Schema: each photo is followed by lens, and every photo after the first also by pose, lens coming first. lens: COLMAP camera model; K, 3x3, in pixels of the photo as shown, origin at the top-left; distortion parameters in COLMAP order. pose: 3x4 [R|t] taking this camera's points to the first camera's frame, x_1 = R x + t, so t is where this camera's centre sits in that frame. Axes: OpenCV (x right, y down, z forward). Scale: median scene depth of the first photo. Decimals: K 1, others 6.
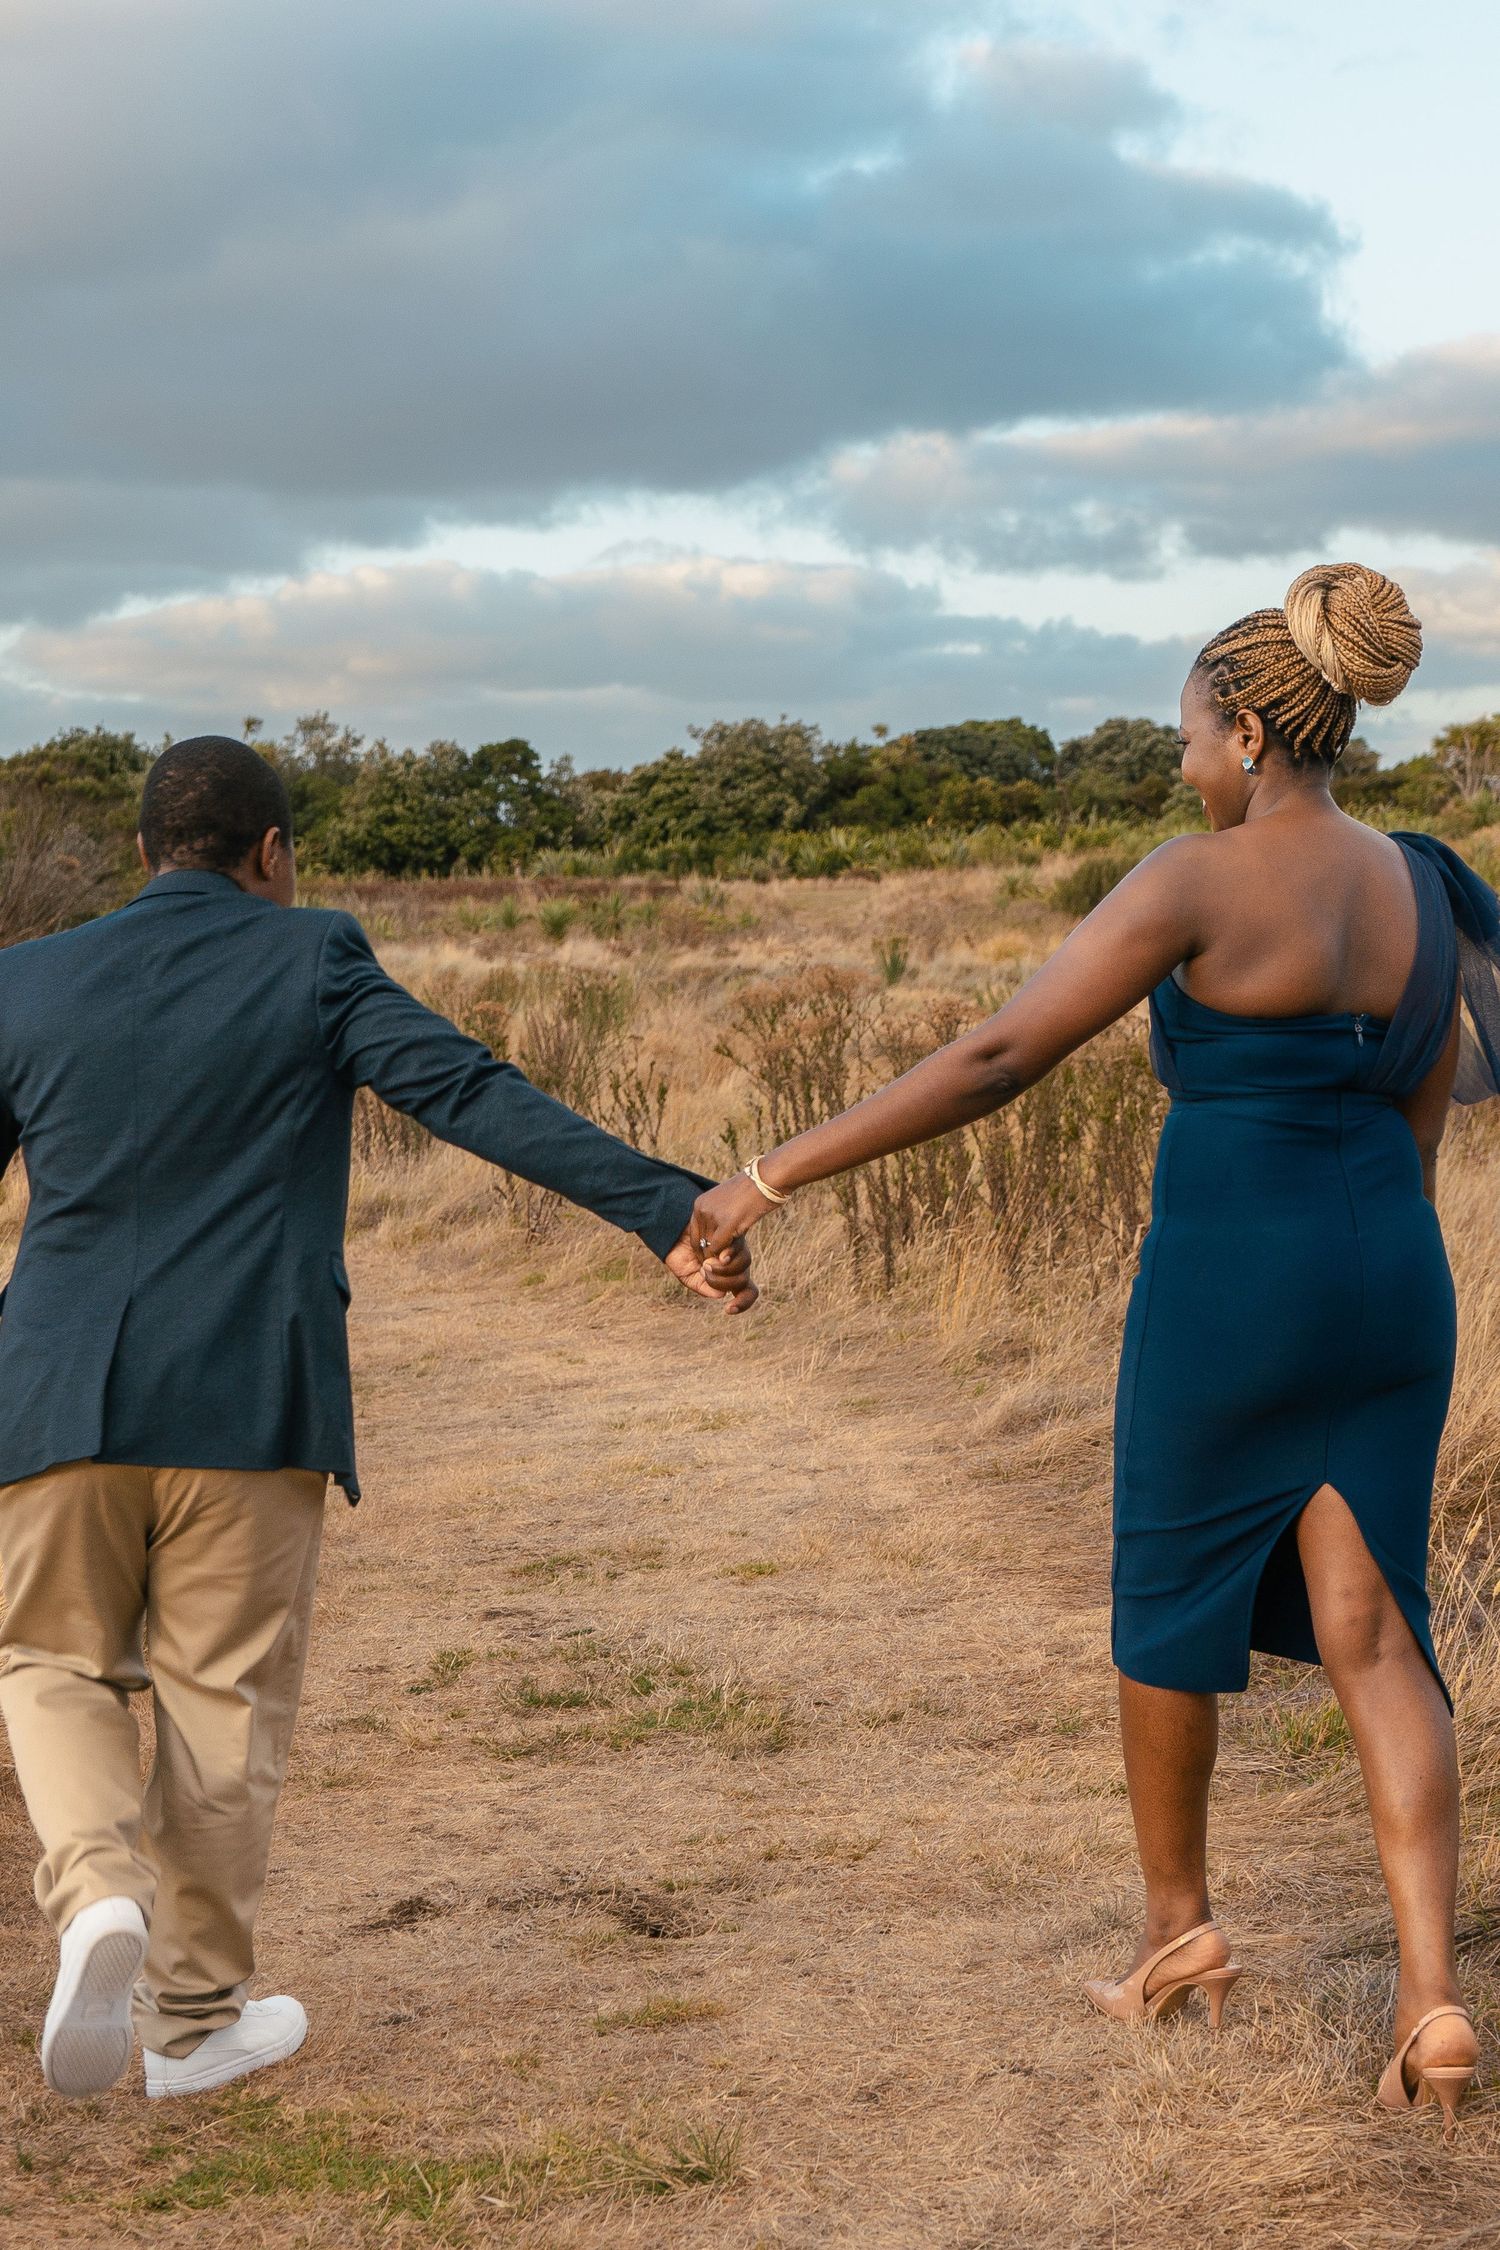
lens RADIAL K [[4377.0, 0, 751.0], [0, 4377.0, 1123.3], [0, 0, 1]] dist [0.035507, 0.000000]
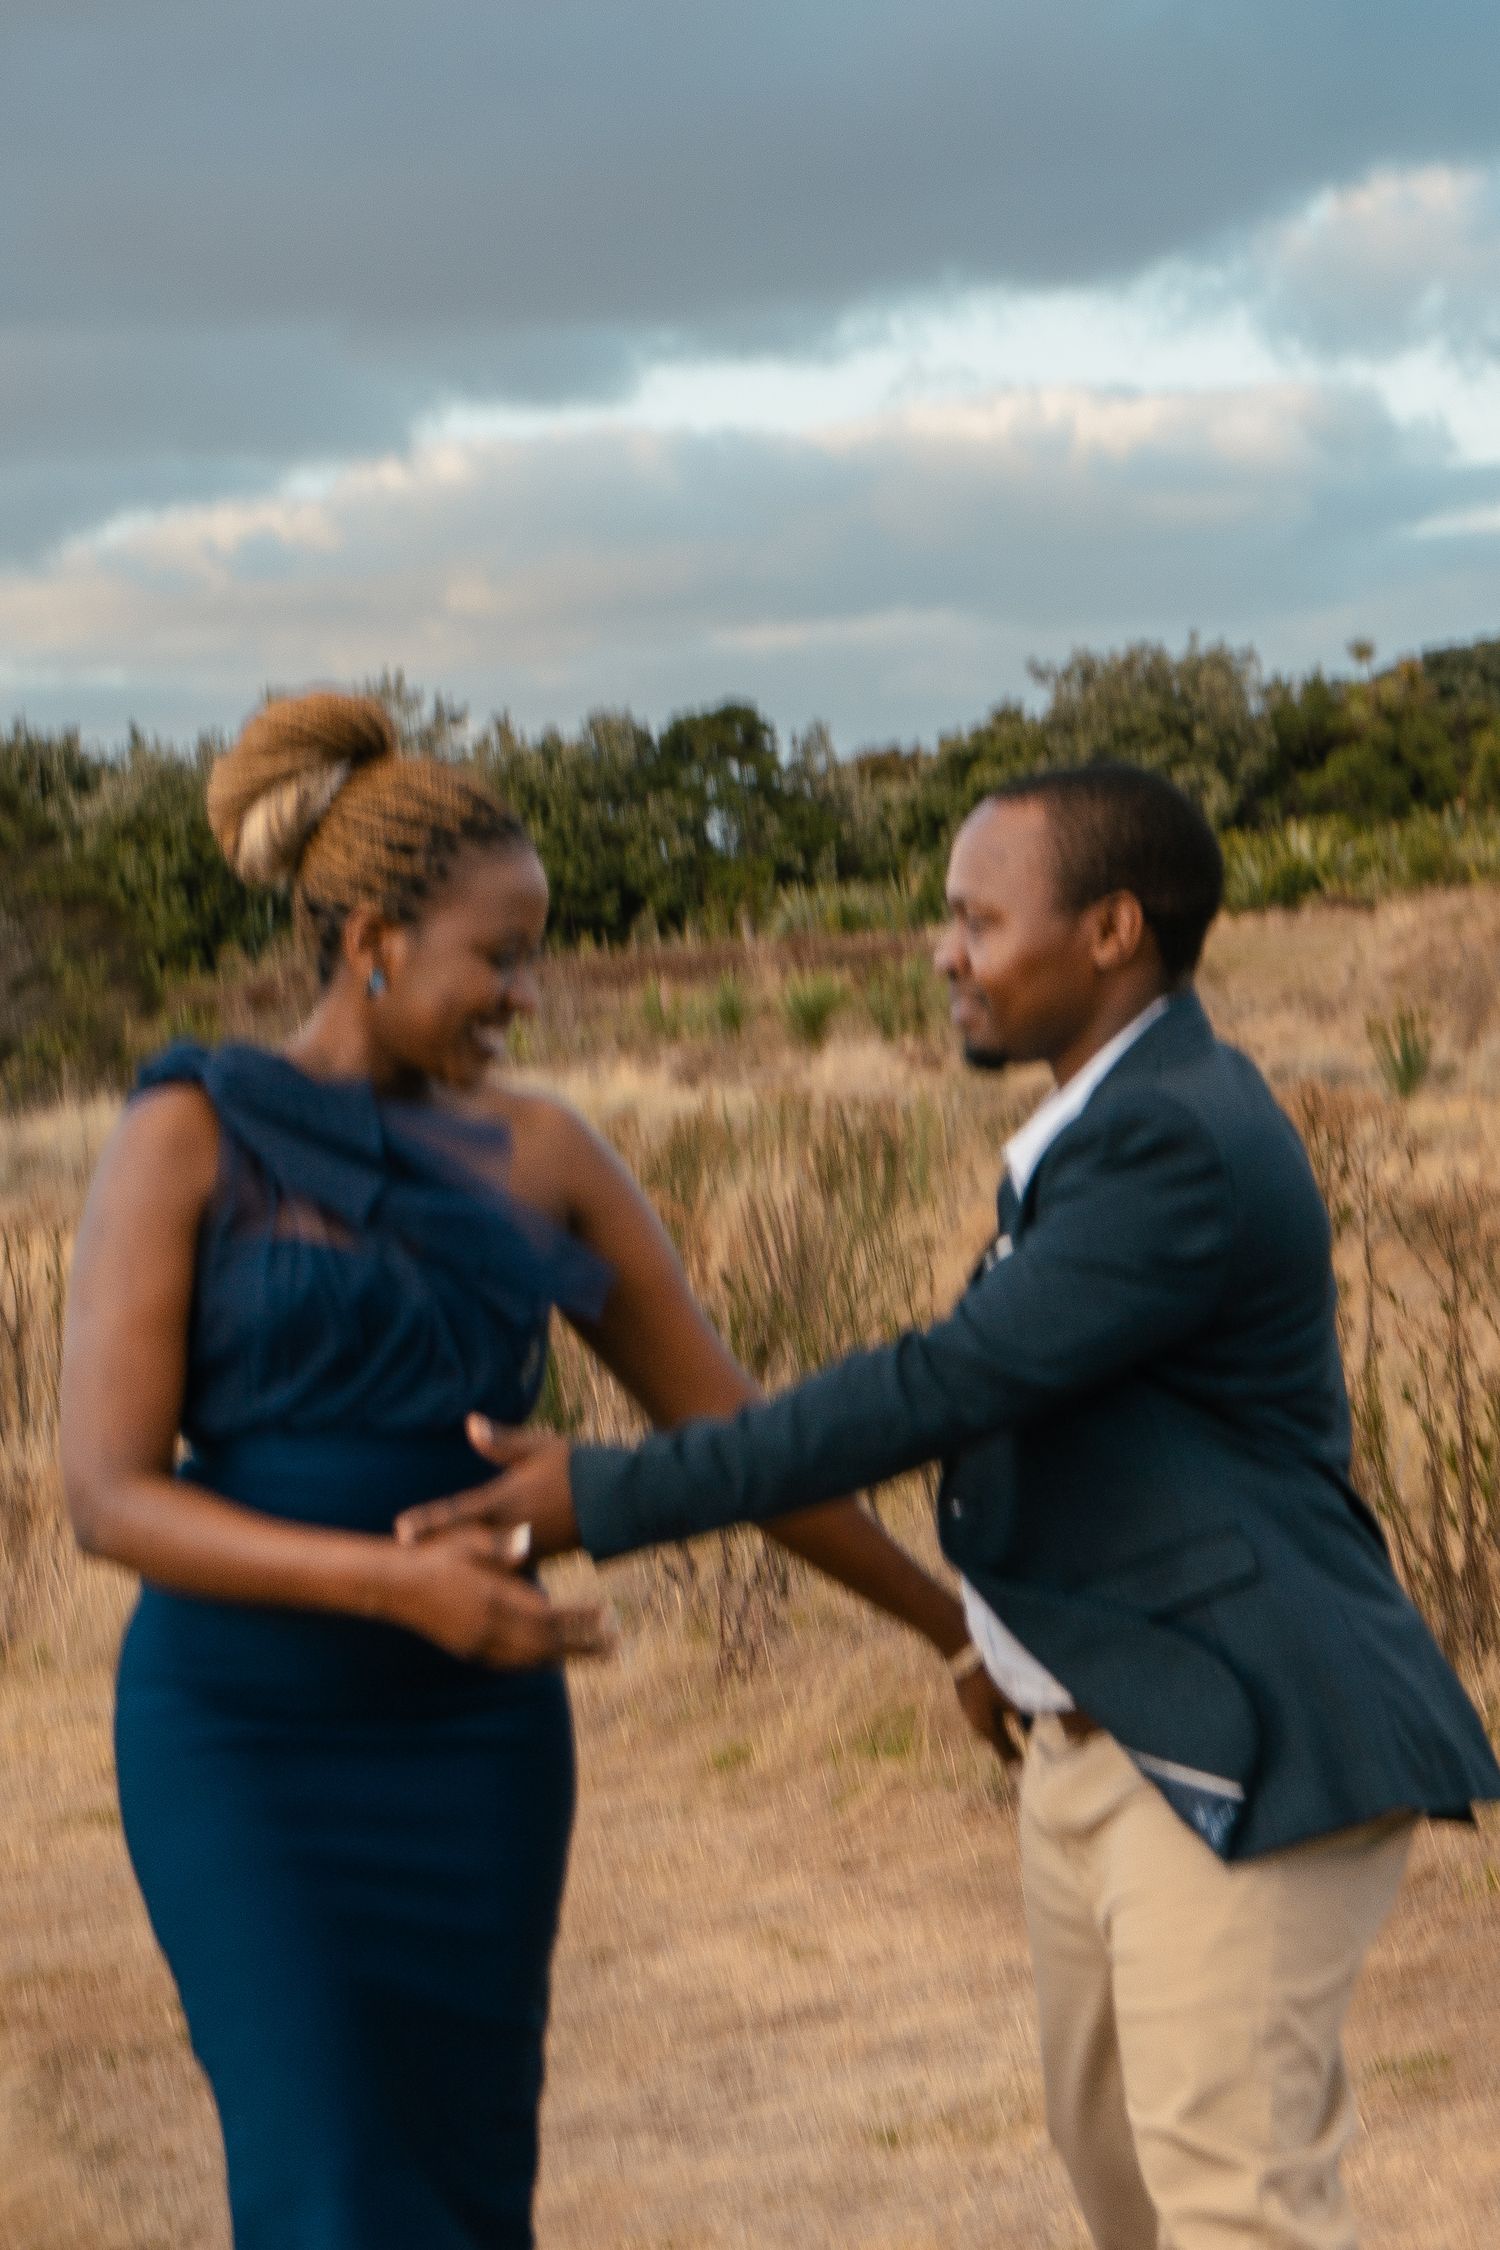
lens RADIAL K [[7186.3, 0, 760.1], [0, 7186.3, 1135.5], [0, 0, 1]] dist [-0.029889, 0.000000]
pose [[0.996981, -0.052832, -0.056900, 0.003781], [0.051274, 0.998278, -0.028499, -0.011576], [0.058307, 0.025496, 0.997973, 0.194619]]
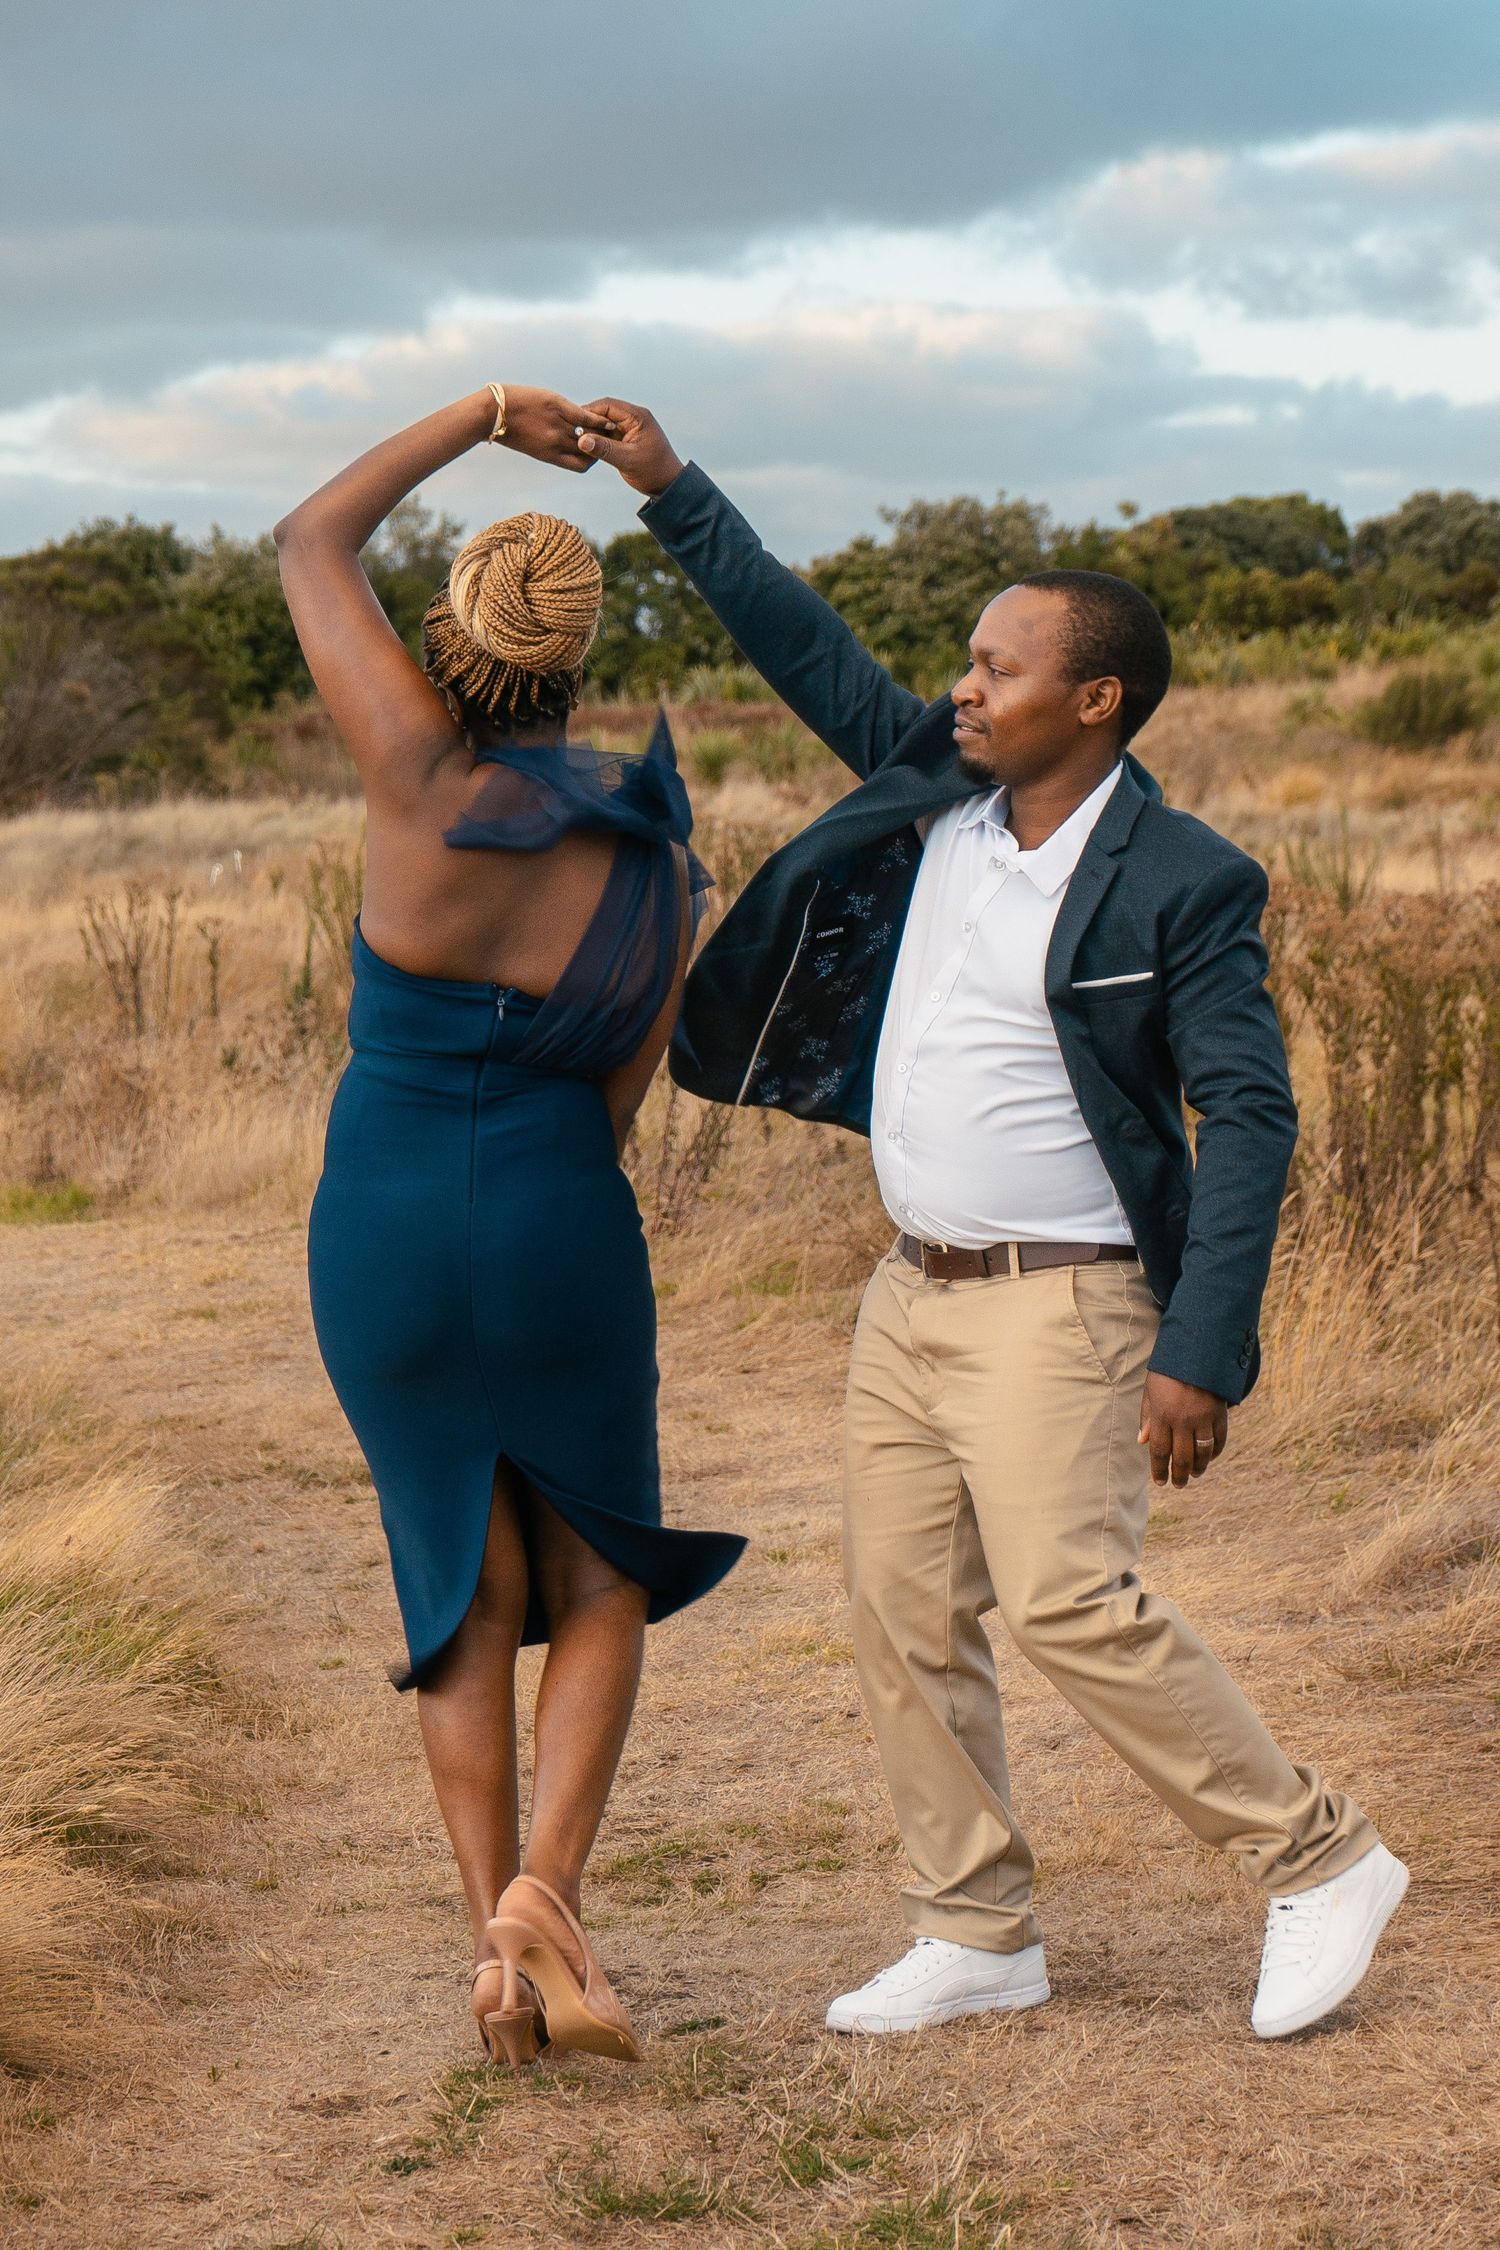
lens RADIAL K [[5329.8, 0, 740.8], [0, 5329.8, 1111.8], [0, 0, 1]] dist [-0.016115, 0.000000]
pose [[0.999113, -0.007095, -0.041499, -0.002122], [0.007958, 0.999754, 0.020685, -0.009947], [0.041342, -0.020997, 0.998924, 0.170089]]
